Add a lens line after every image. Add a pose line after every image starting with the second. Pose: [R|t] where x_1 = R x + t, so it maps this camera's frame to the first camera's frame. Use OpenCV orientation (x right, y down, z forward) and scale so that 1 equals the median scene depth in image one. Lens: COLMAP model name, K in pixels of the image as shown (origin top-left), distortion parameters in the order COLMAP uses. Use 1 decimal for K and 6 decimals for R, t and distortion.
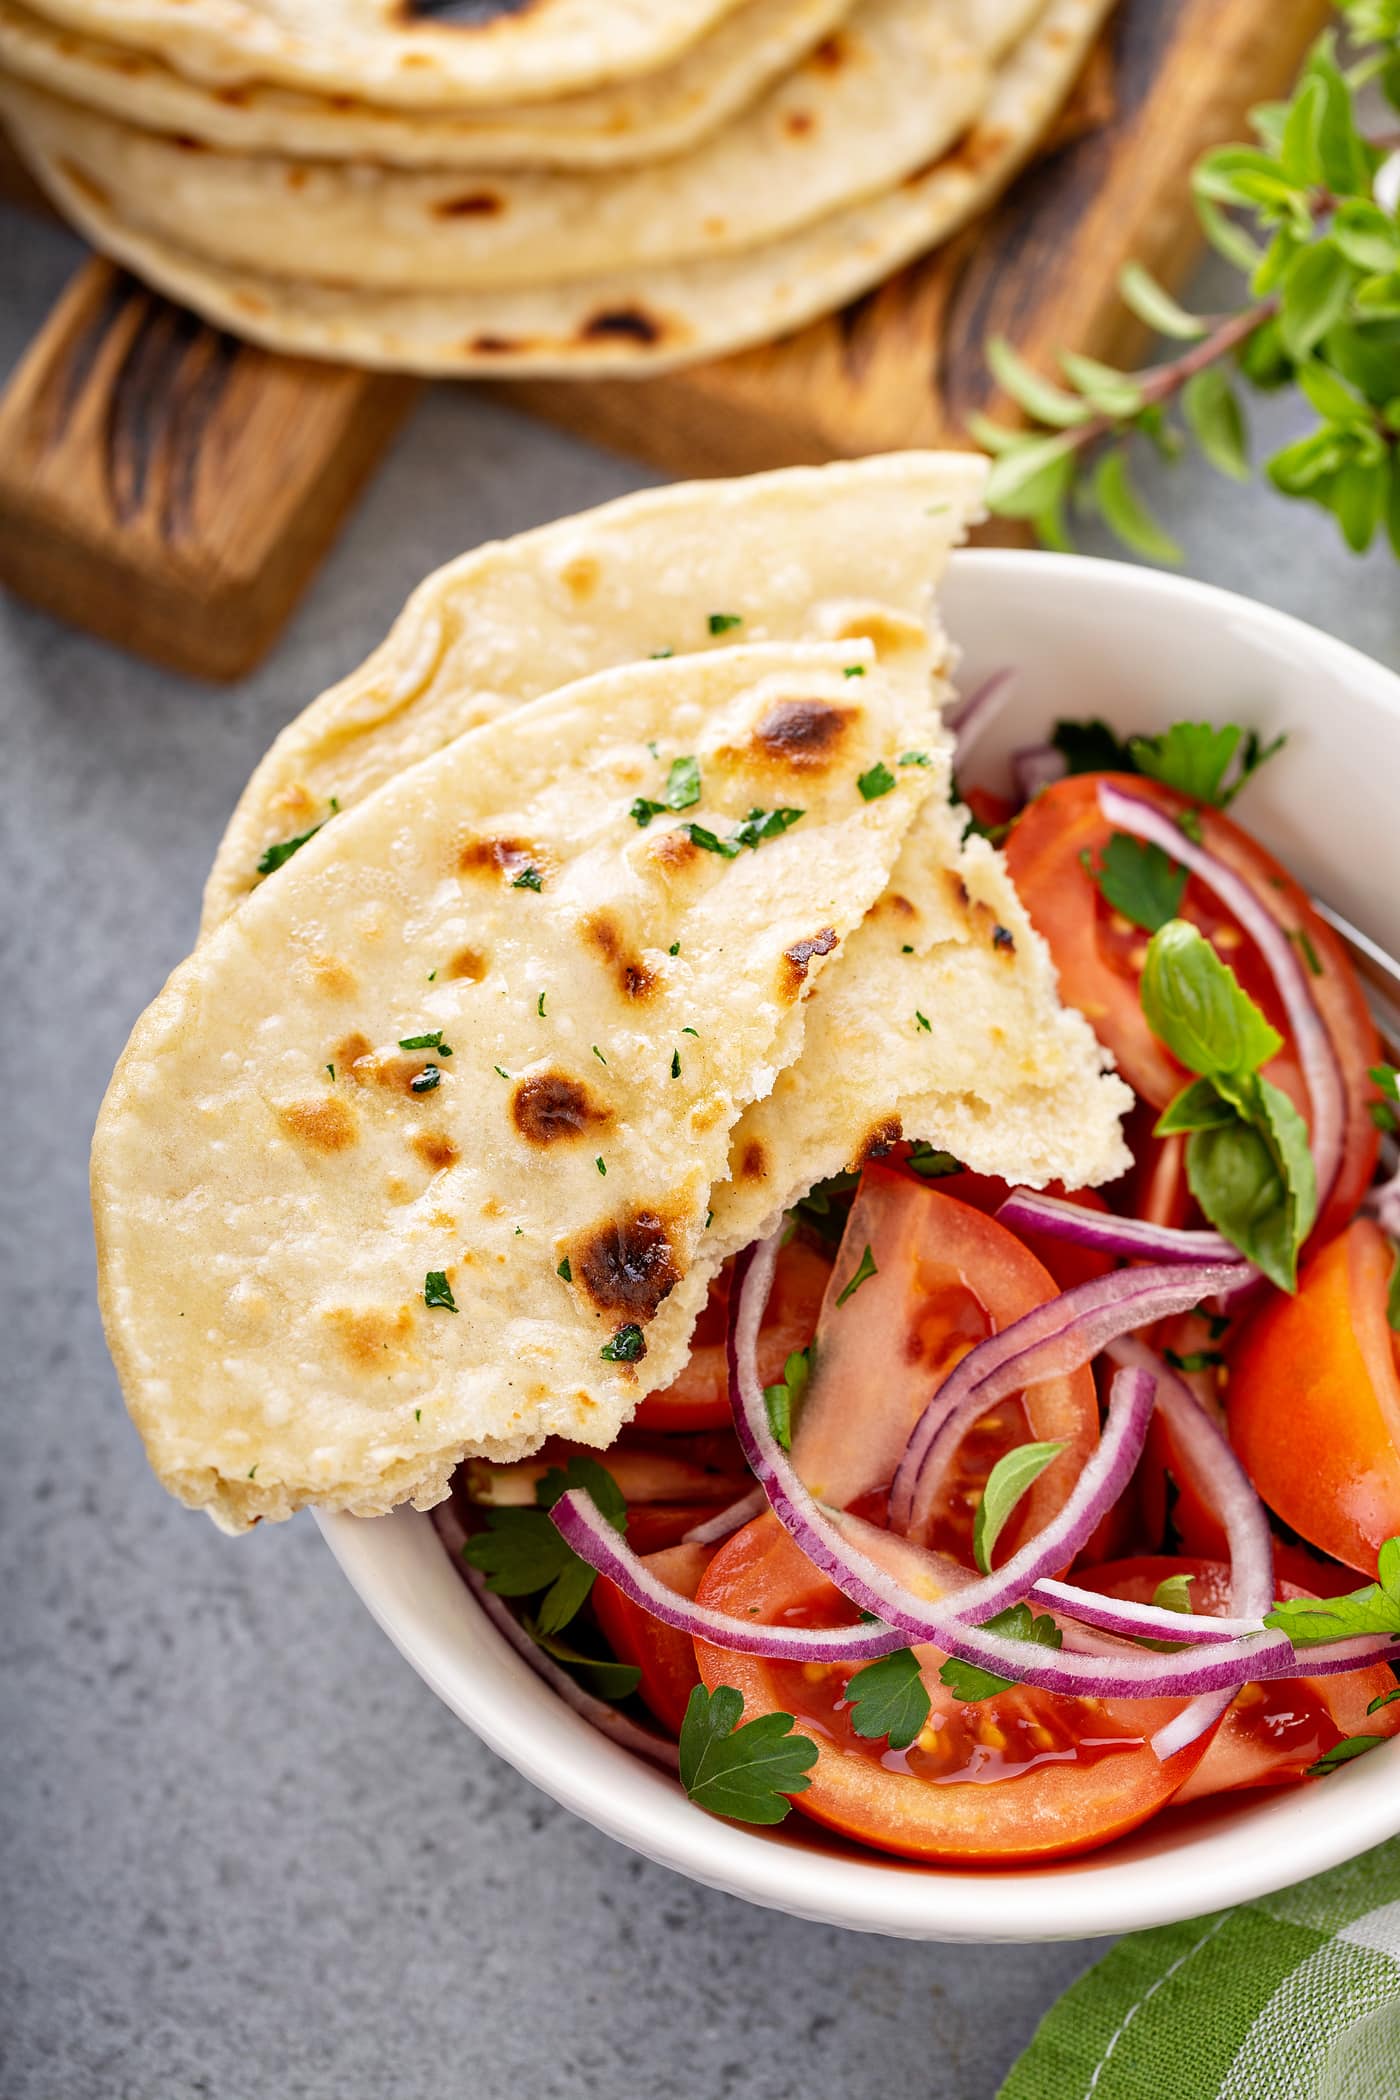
lens RADIAL K [[7002.0, 0, 698.8], [0, 7002.0, 1047.5], [0, 0, 1]] dist [-0.094930, 0.000000]
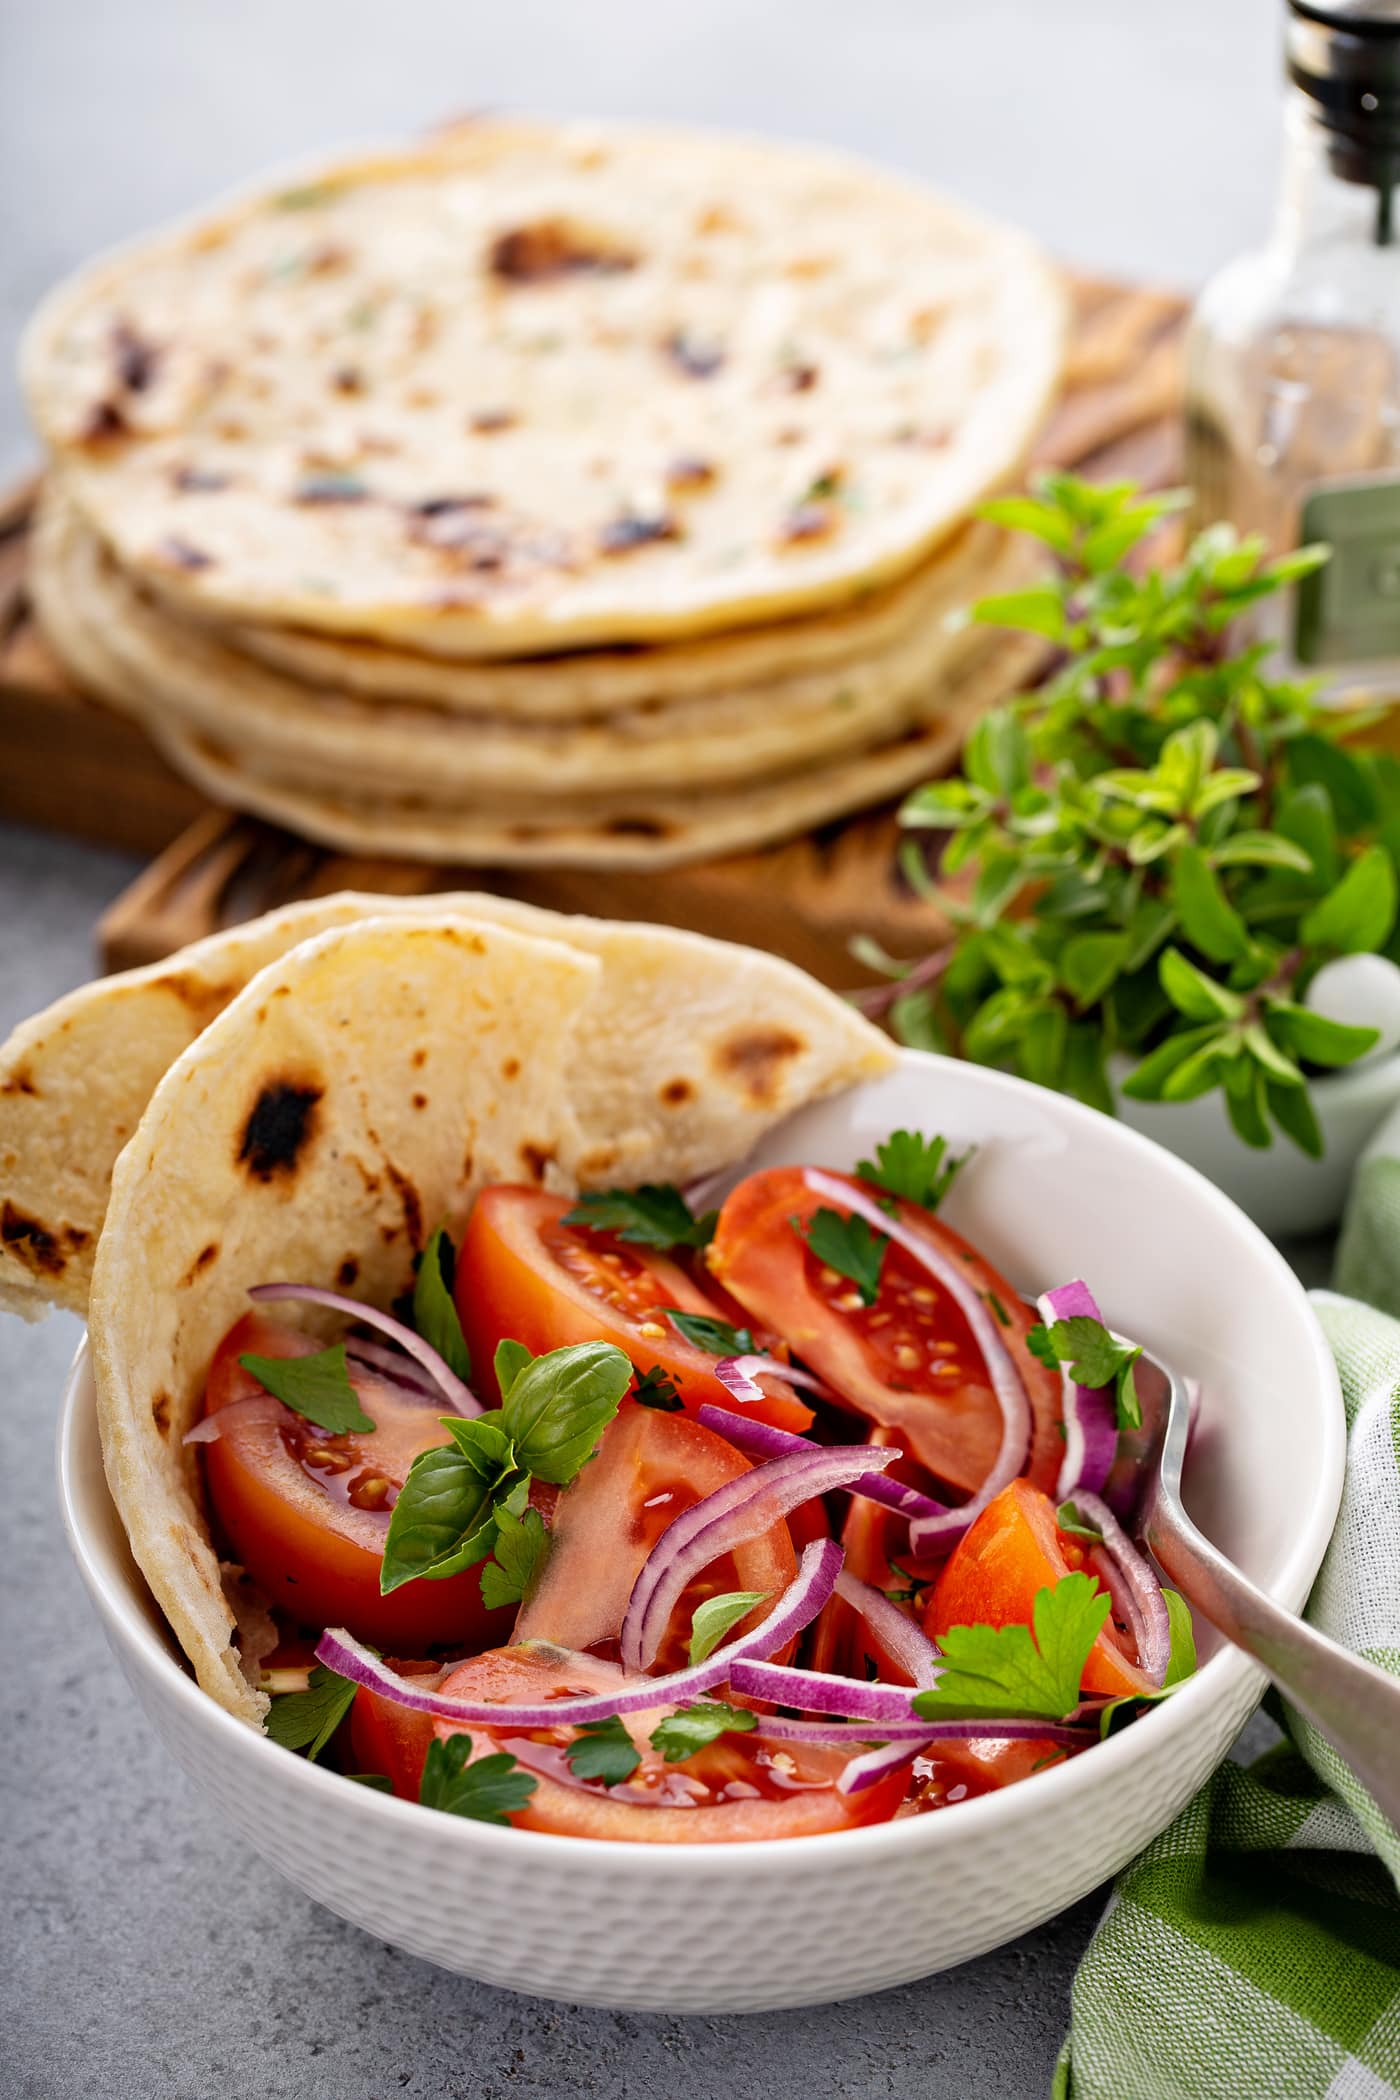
lens RADIAL K [[7002.0, 0, 696.4], [0, 7002.0, 1053.7], [0, 0, 1]] dist [-0.094930, 0.000000]
pose [[0.999029, -0.024073, -0.036905, 0.084344], [0.003715, 0.880606, -0.473835, 0.515033], [0.043905, 0.473238, 0.879840, -0.039253]]
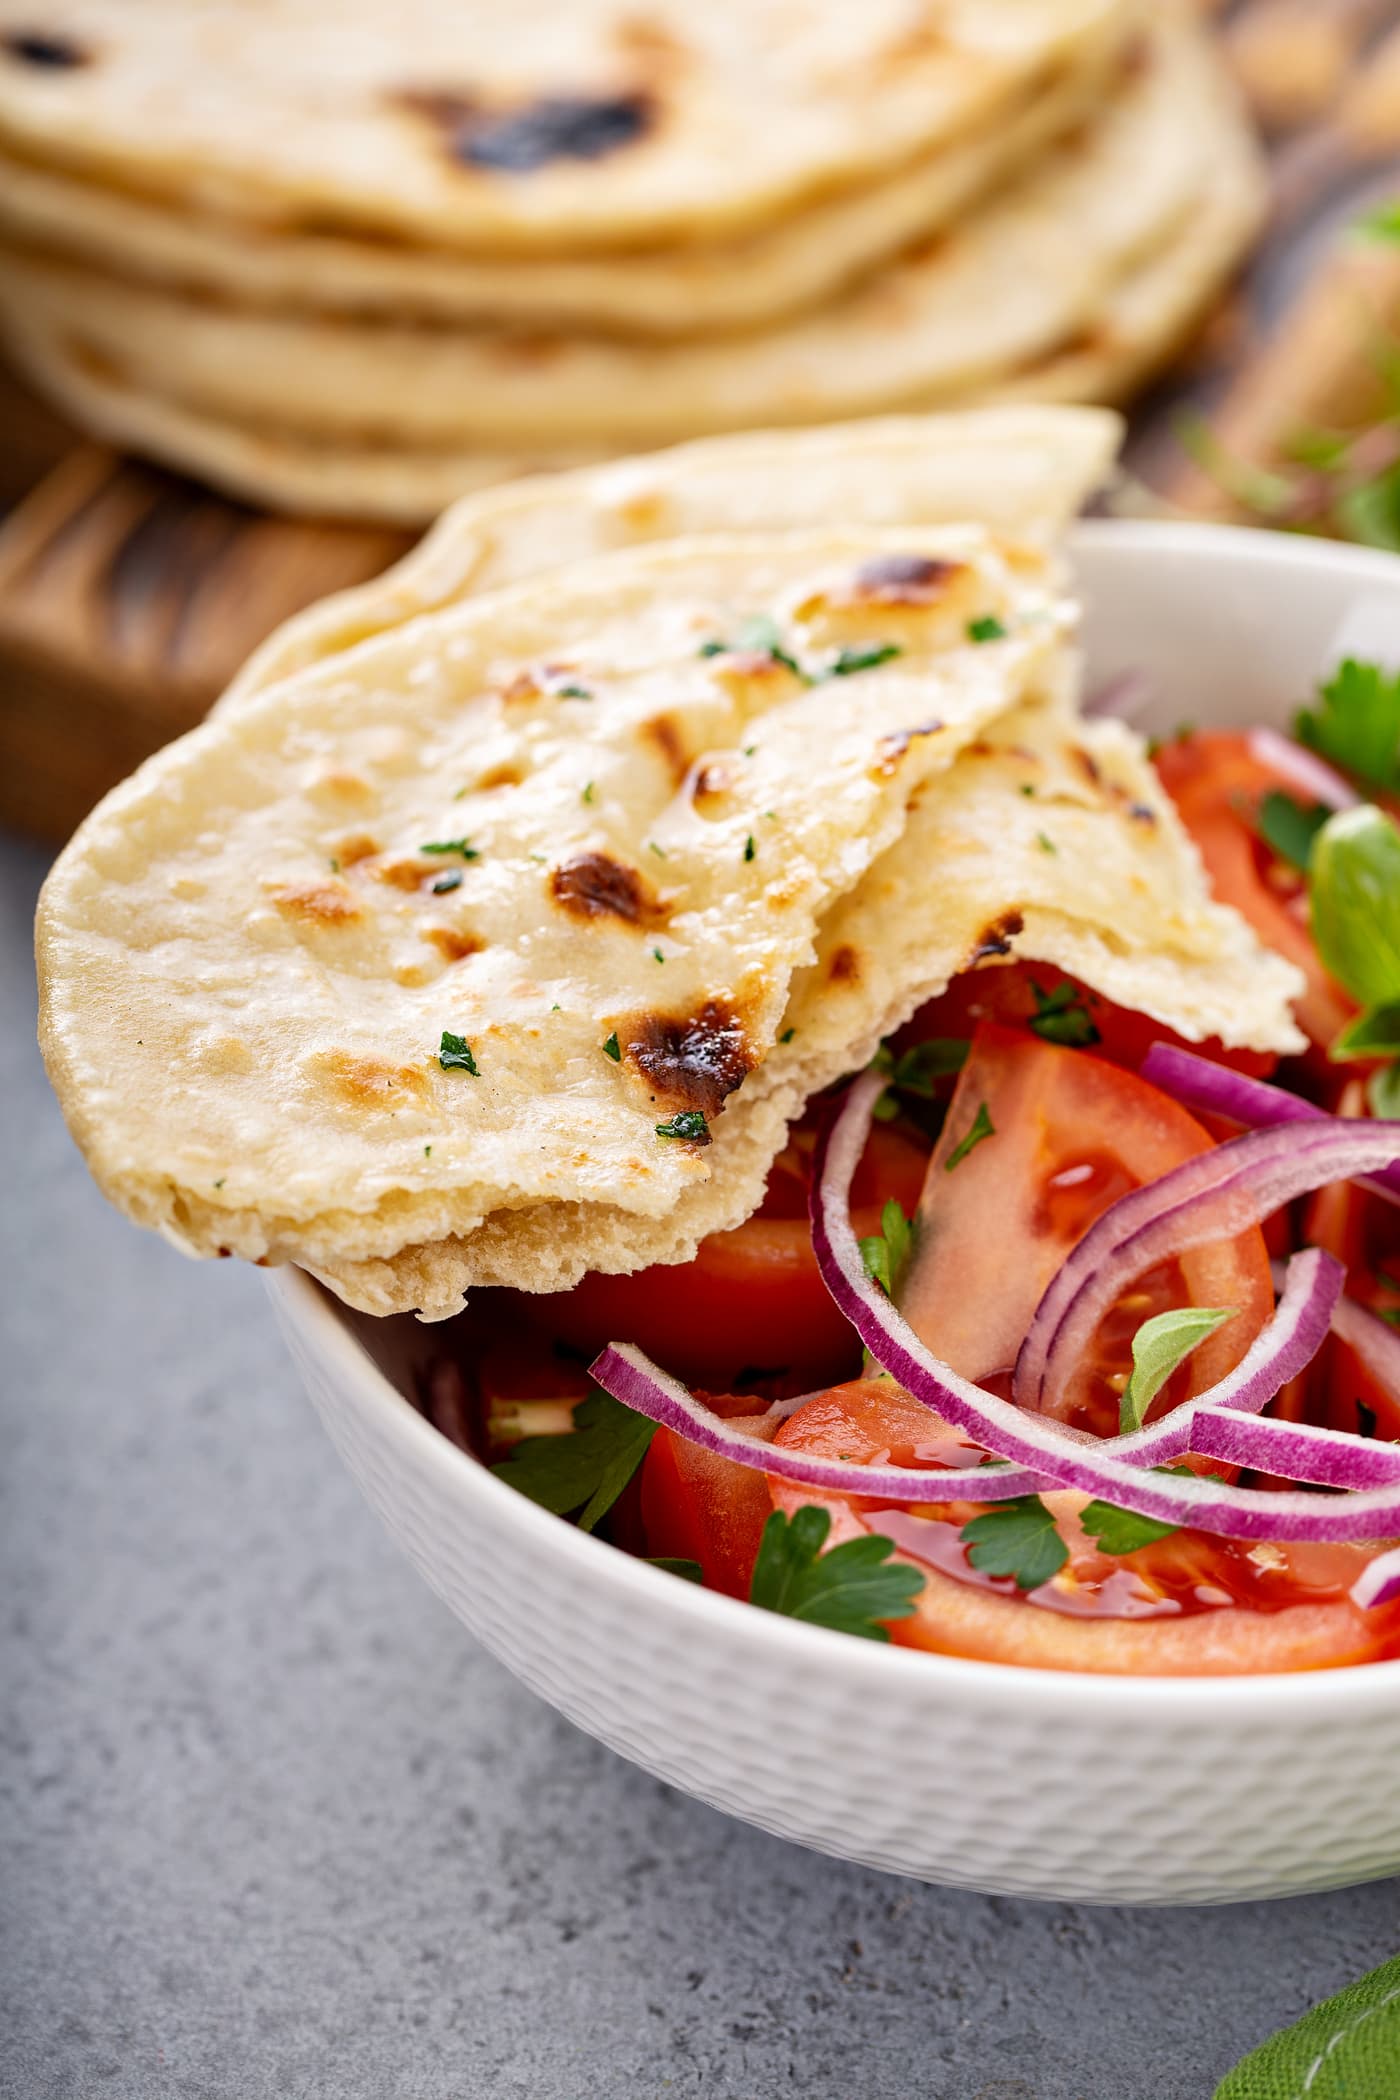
lens RADIAL K [[7002.0, 0, 708.4], [0, 7002.0, 1045.9], [0, 0, 1]] dist [-0.094930, 0.000000]
pose [[0.999925, 0.002050, -0.012097, 0.001898], [-0.007030, 0.903799, -0.427900, 0.371850], [0.010056, 0.427953, 0.903745, 0.259549]]
